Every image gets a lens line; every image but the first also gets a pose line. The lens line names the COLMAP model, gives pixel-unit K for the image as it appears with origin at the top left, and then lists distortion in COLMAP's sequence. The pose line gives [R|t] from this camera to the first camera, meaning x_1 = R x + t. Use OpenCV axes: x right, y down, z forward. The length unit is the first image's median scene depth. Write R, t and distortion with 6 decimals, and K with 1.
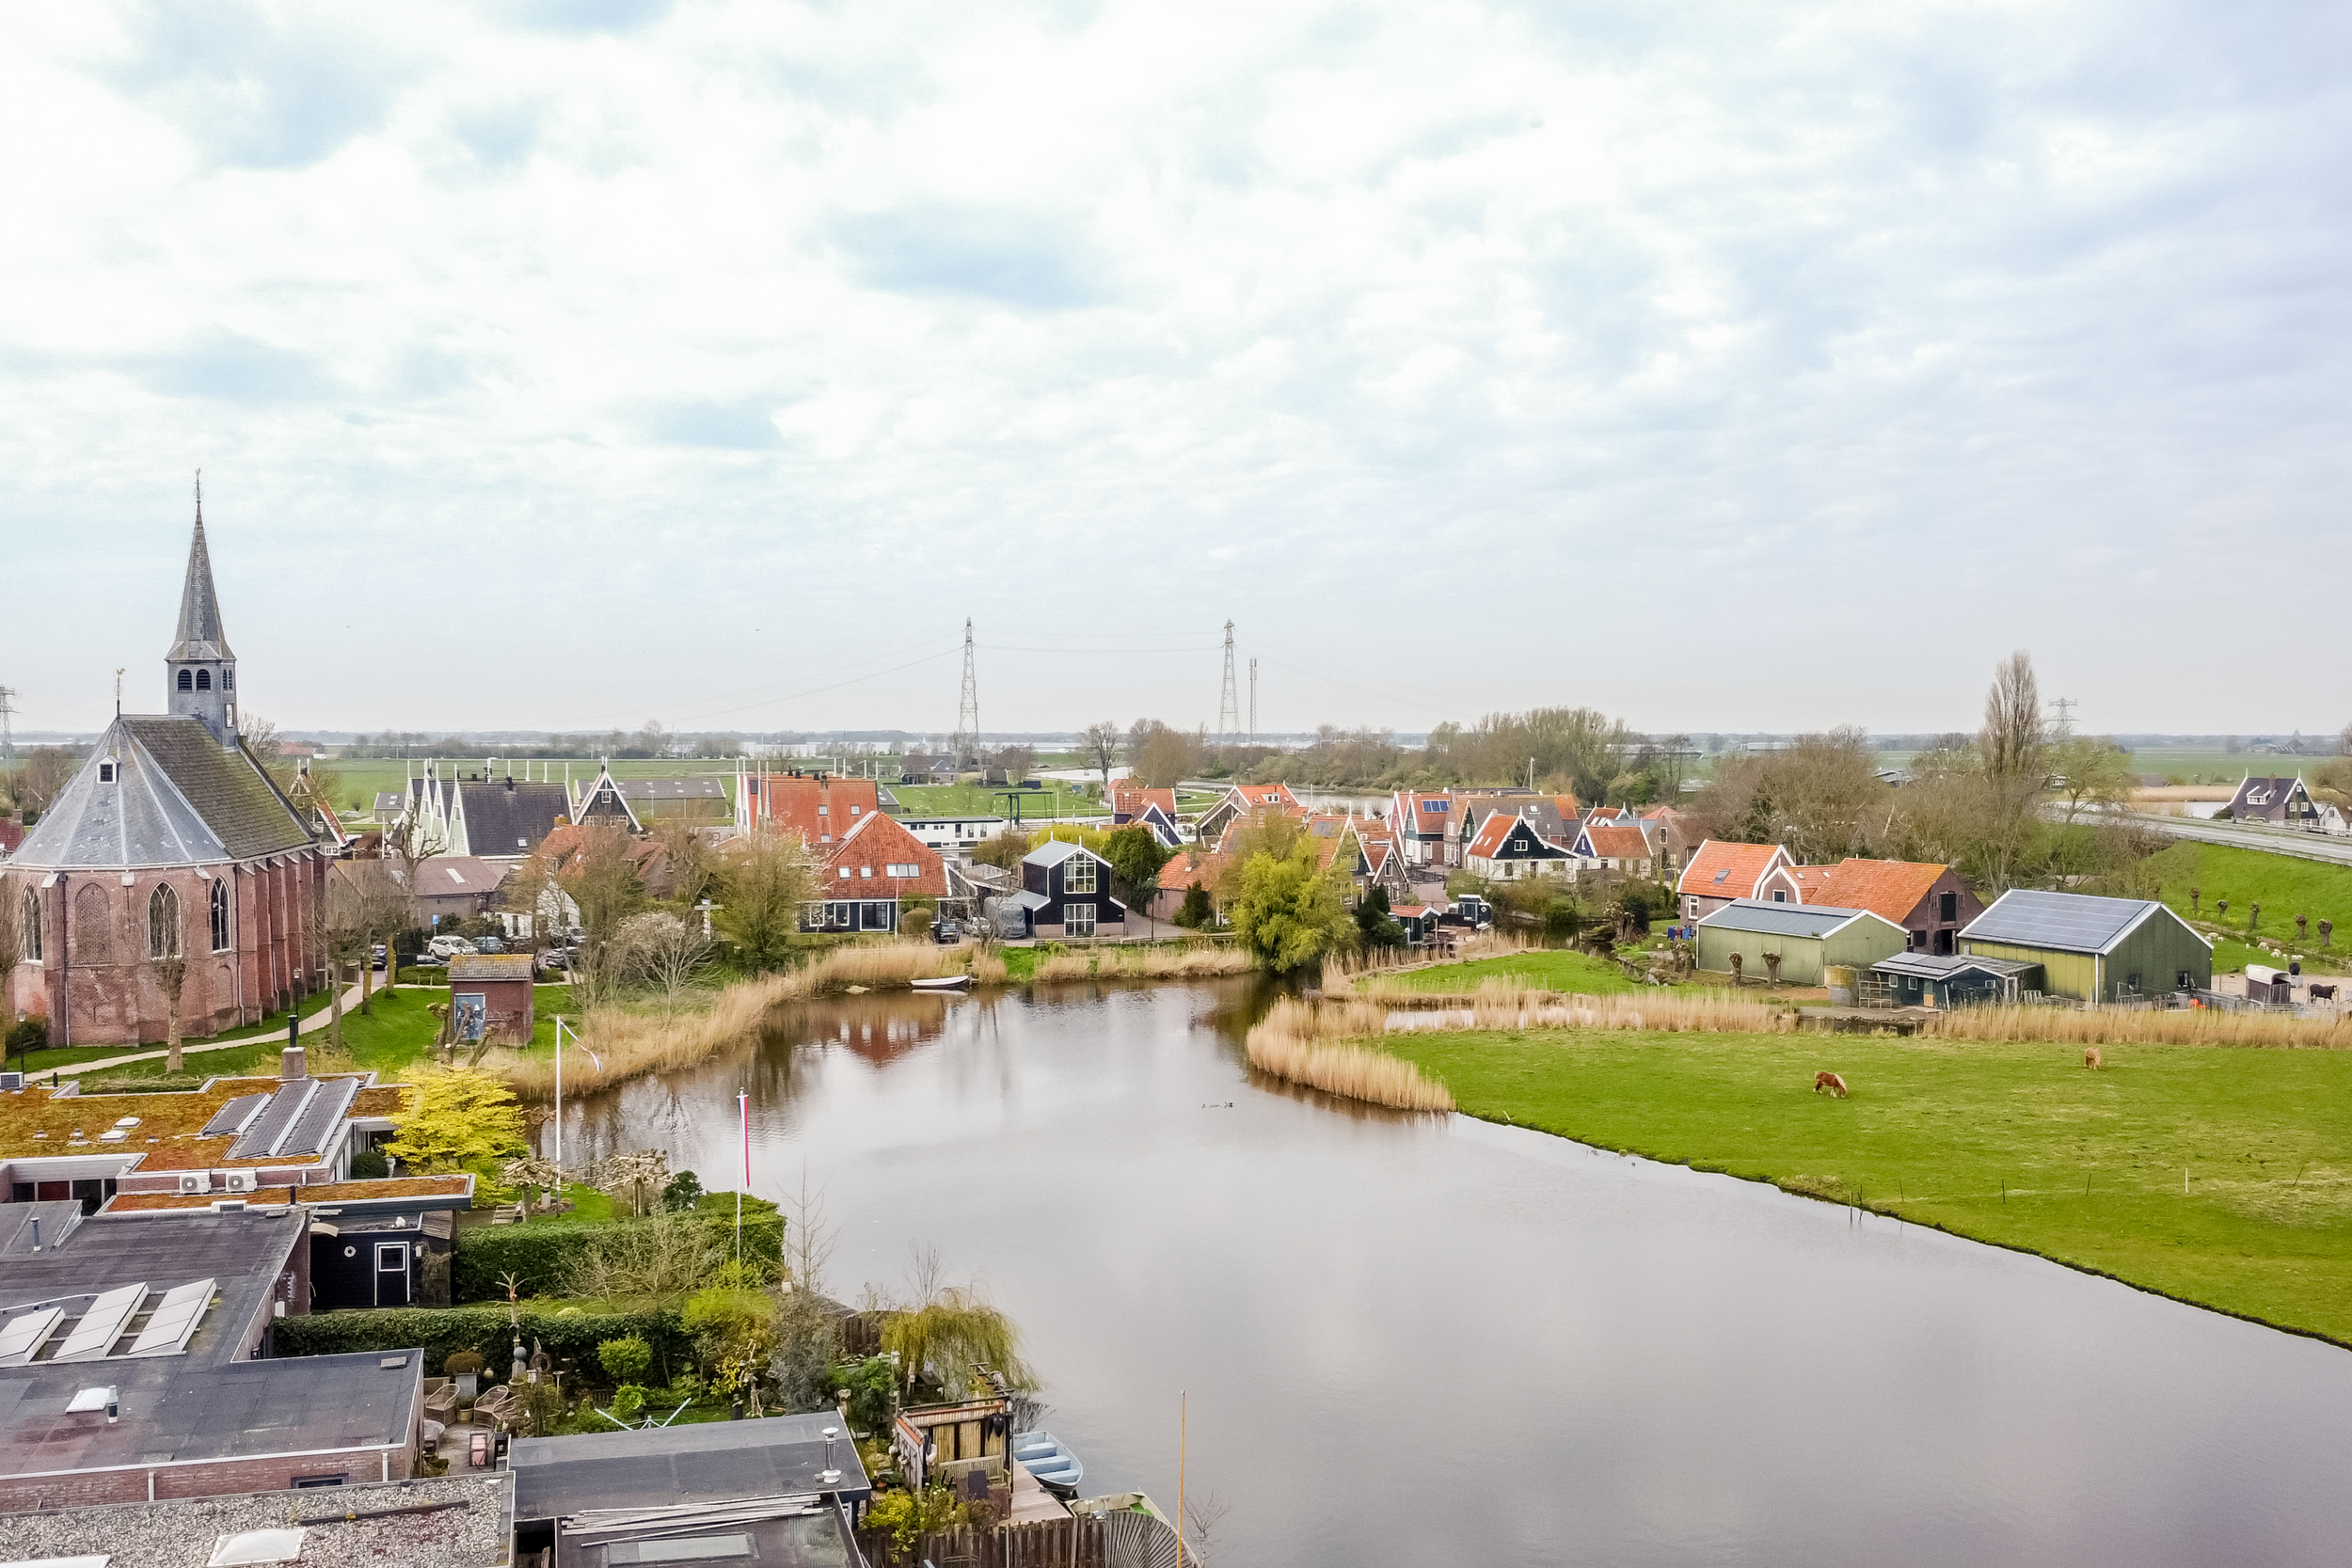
lens RADIAL K [[2015.1, 0, 1162.3], [0, 2015.1, 766.0], [0, 0, 1]] dist [-0.018379, -0.034857]
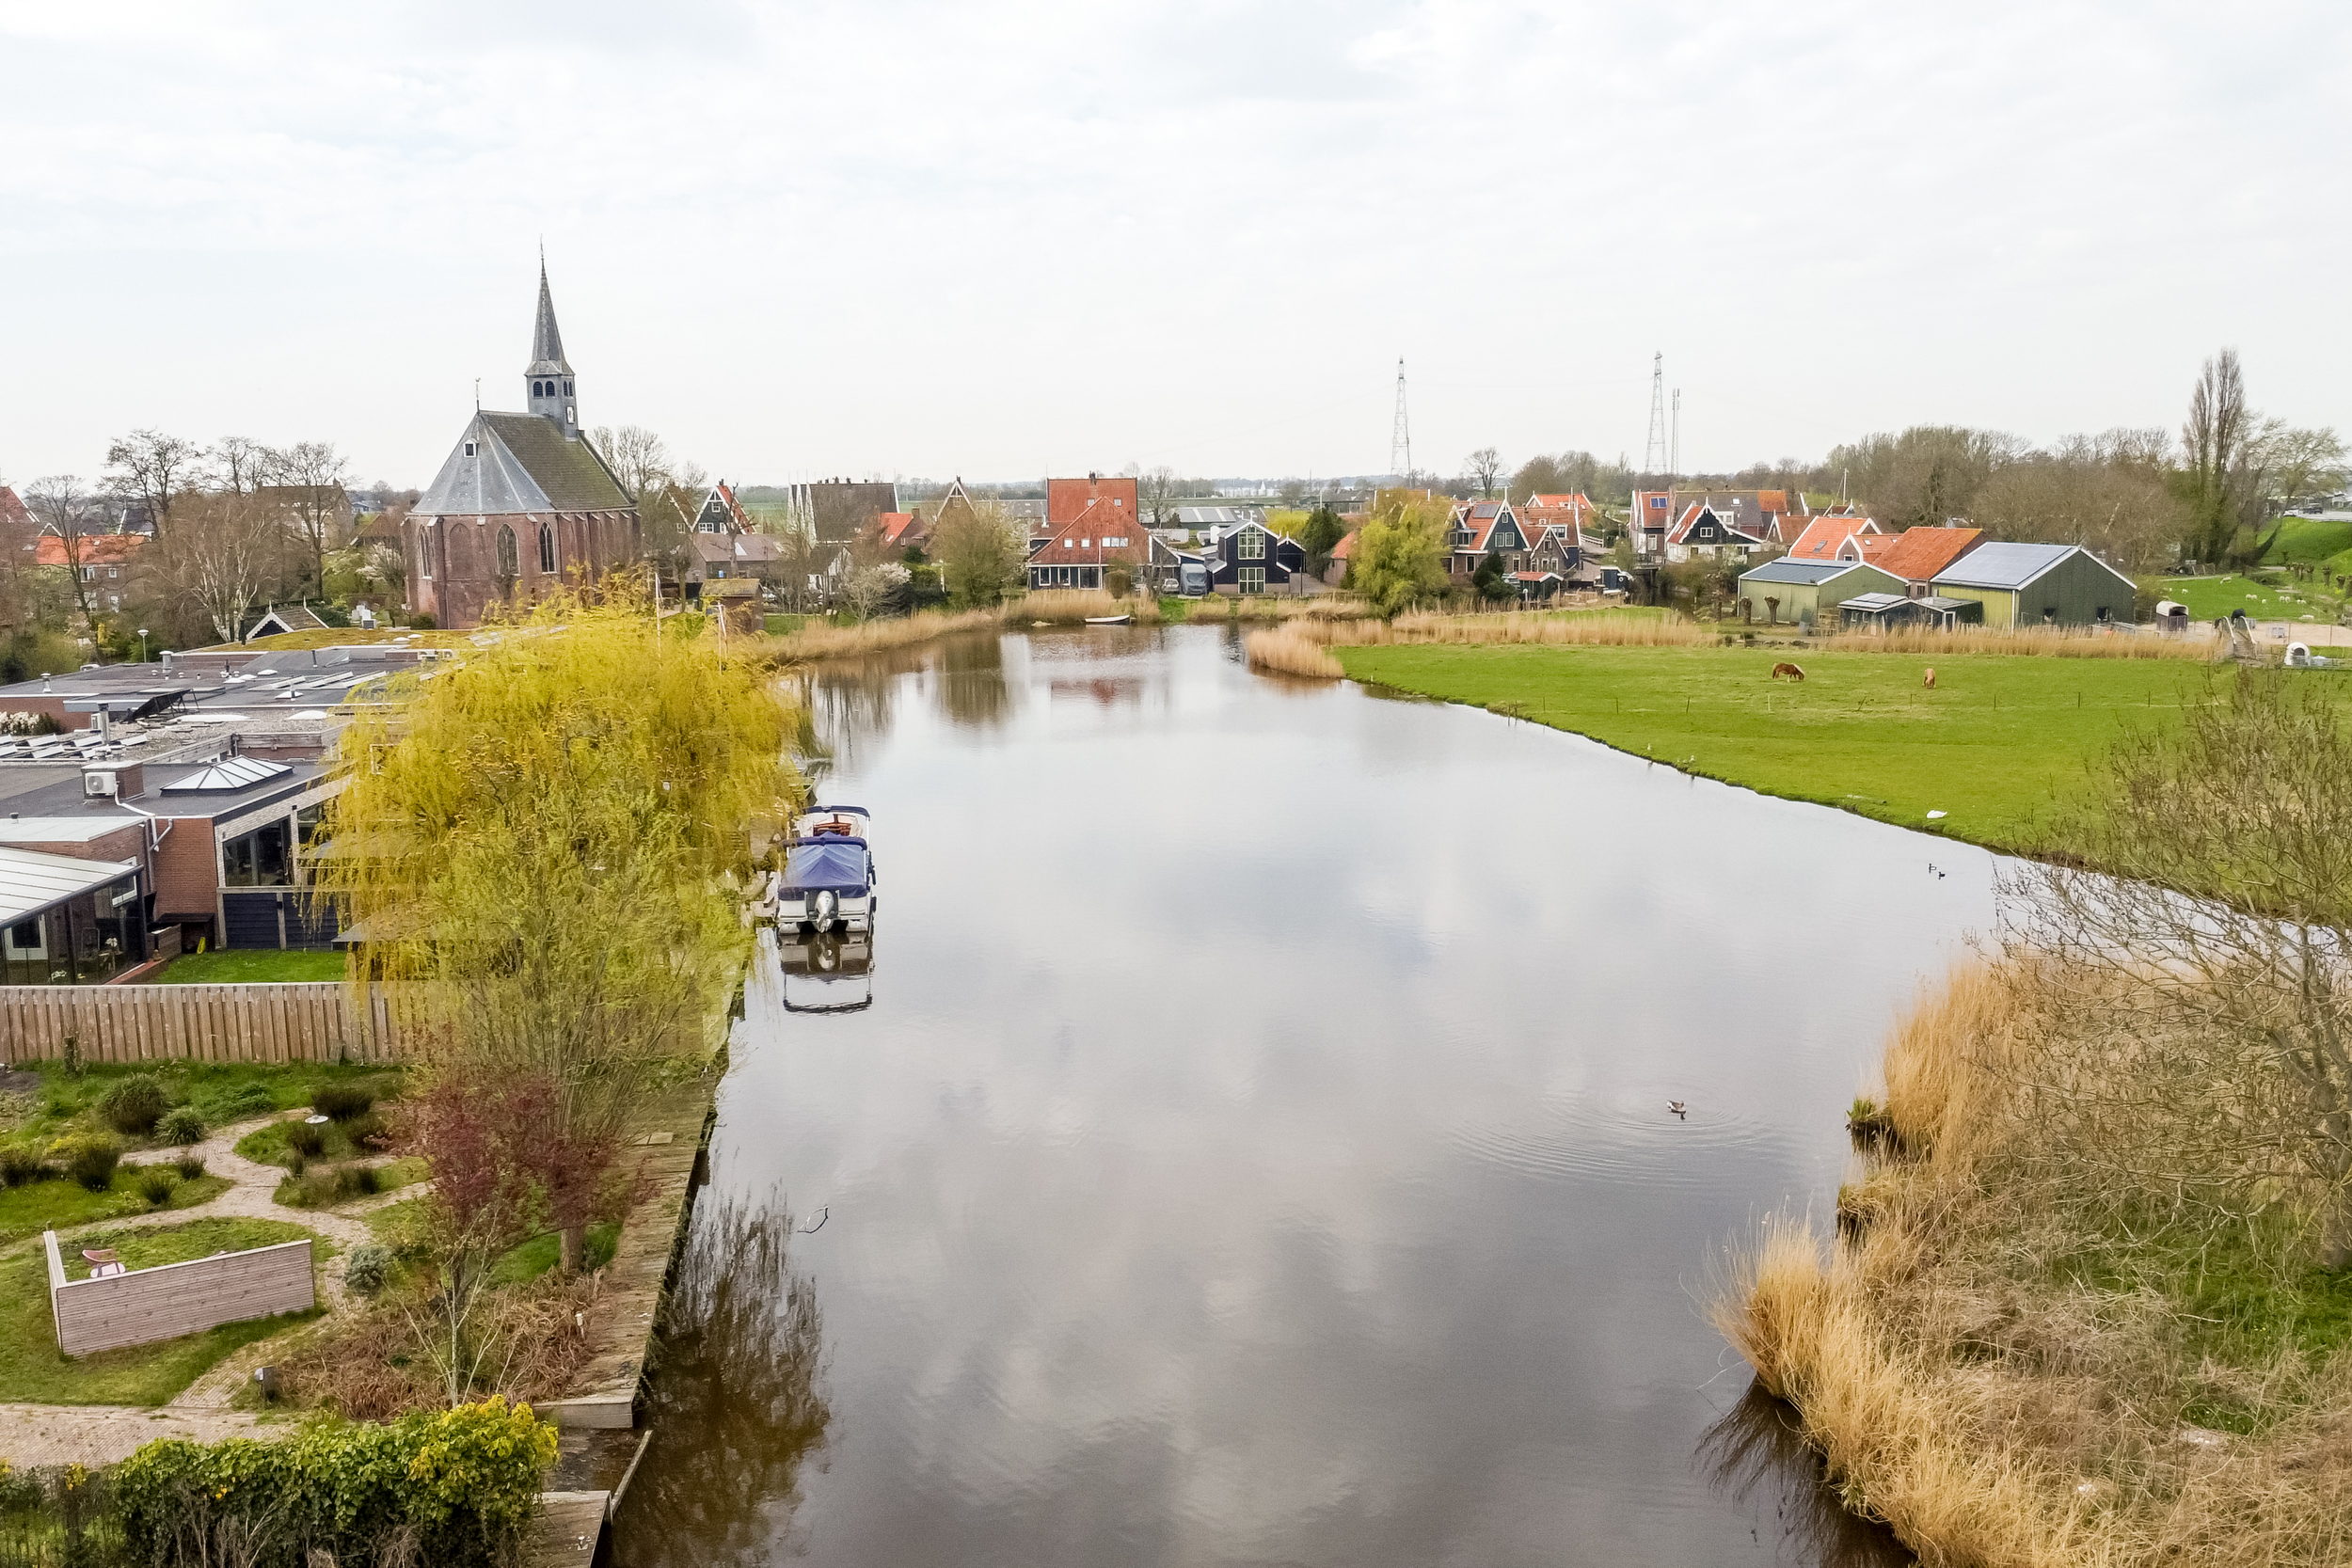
lens RADIAL K [[1932.9, 0, 1176.0], [0, 1932.9, 784.0], [0, 0, 1]] dist [-0.018572, -0.009294]
pose [[0.971808, 0.024129, -0.234537, 0.248017], [0.009292, 0.990057, 0.140361, 0.042010], [0.235592, -0.138583, 0.961921, -0.213022]]
